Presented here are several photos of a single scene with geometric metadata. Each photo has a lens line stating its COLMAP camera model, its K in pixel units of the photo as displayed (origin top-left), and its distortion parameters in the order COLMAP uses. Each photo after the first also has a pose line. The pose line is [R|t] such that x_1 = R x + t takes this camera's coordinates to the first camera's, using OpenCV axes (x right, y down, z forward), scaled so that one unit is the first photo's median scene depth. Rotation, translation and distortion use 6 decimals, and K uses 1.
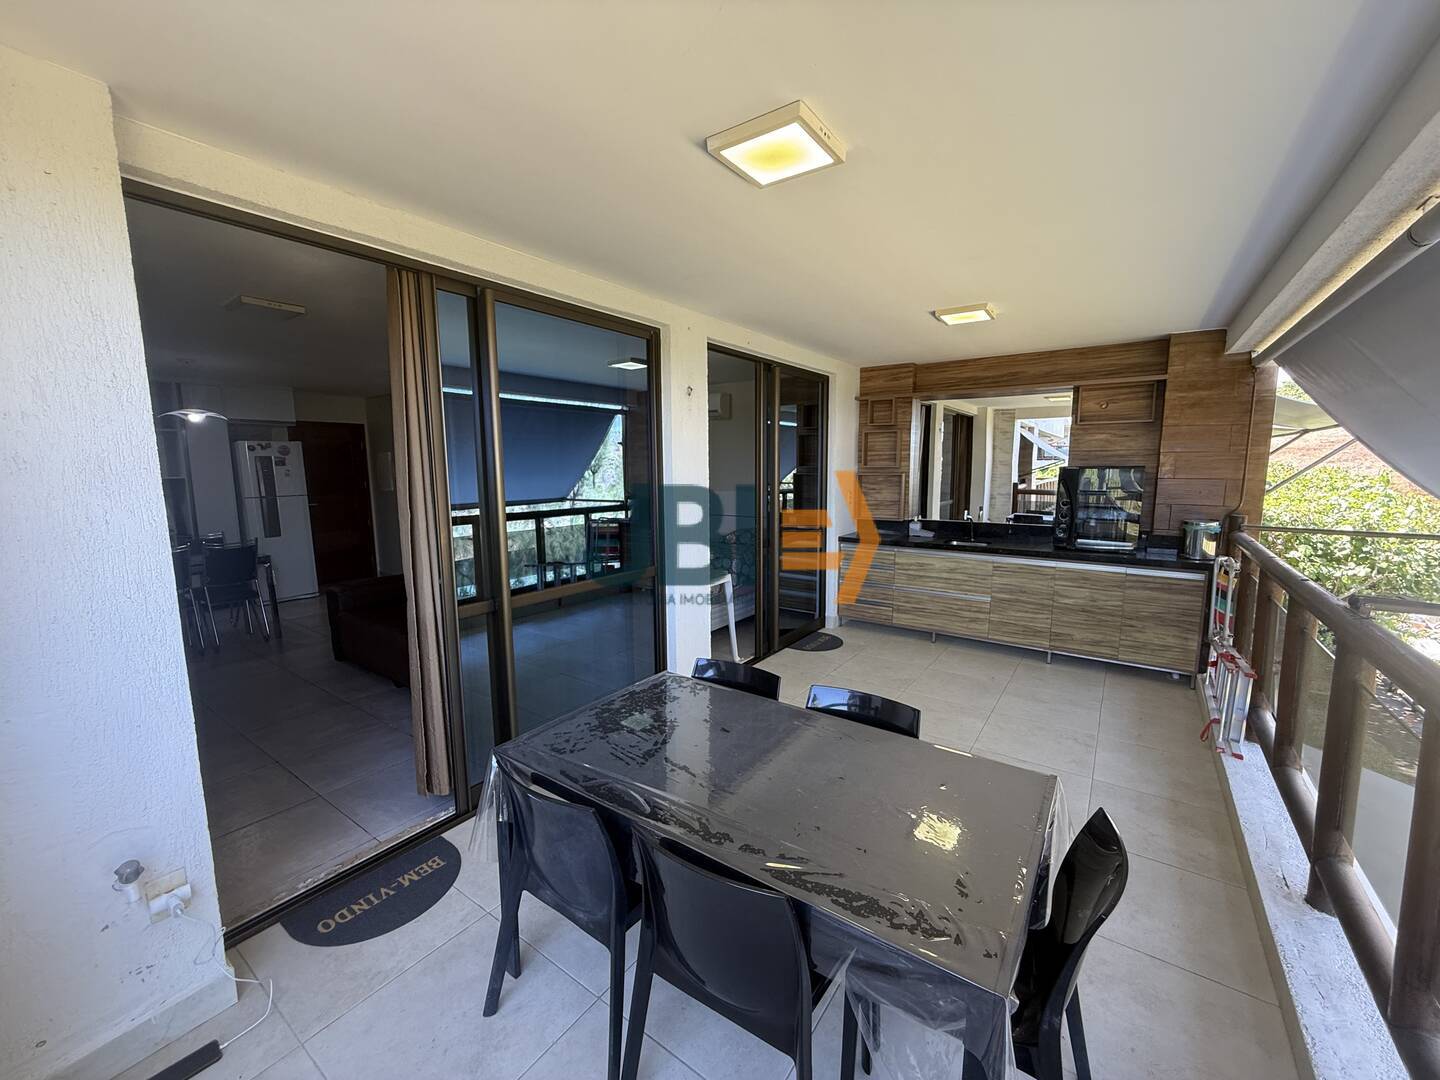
lens RADIAL K [[573.5, 0, 715.0], [0, 573.5, 542.4], [0, 0, 1]] dist [0.000507, 0.001351]
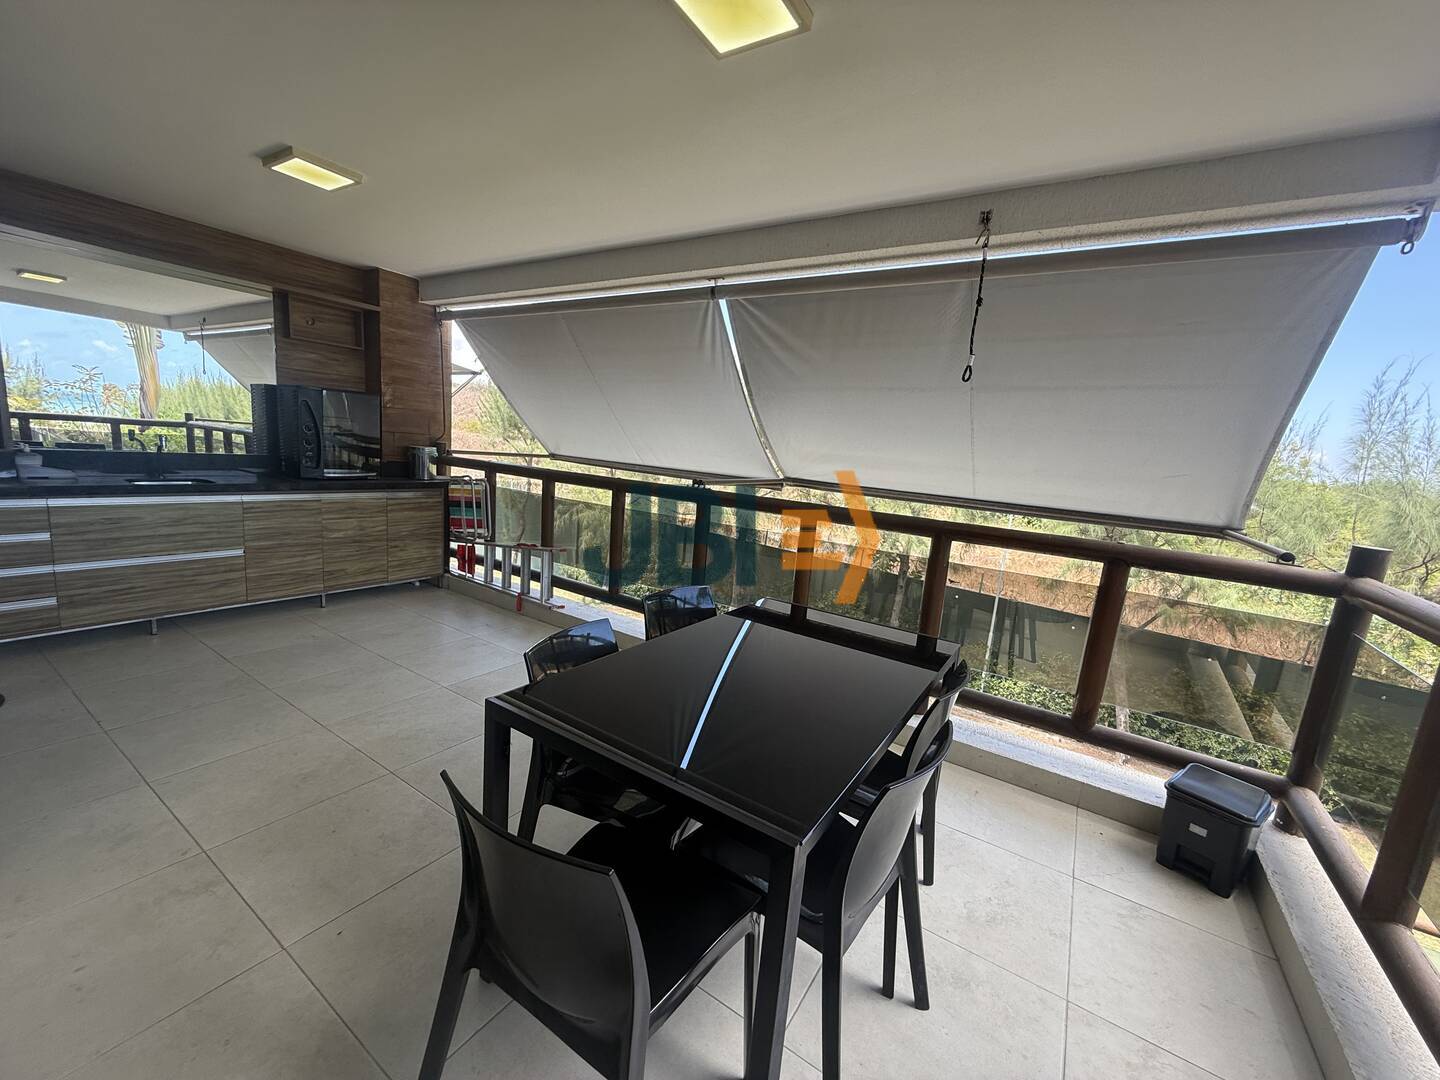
lens RADIAL K [[573.5, 0, 721.6], [0, 573.5, 539.7], [0, 0, 1]] dist [0.000507, 0.001351]
pose [[-0.045564, -0.159904, 0.986080, -0.334614], [0.057228, 0.985067, 0.162384, -0.005516], [-0.997321, 0.063830, -0.035733, 0.411530]]
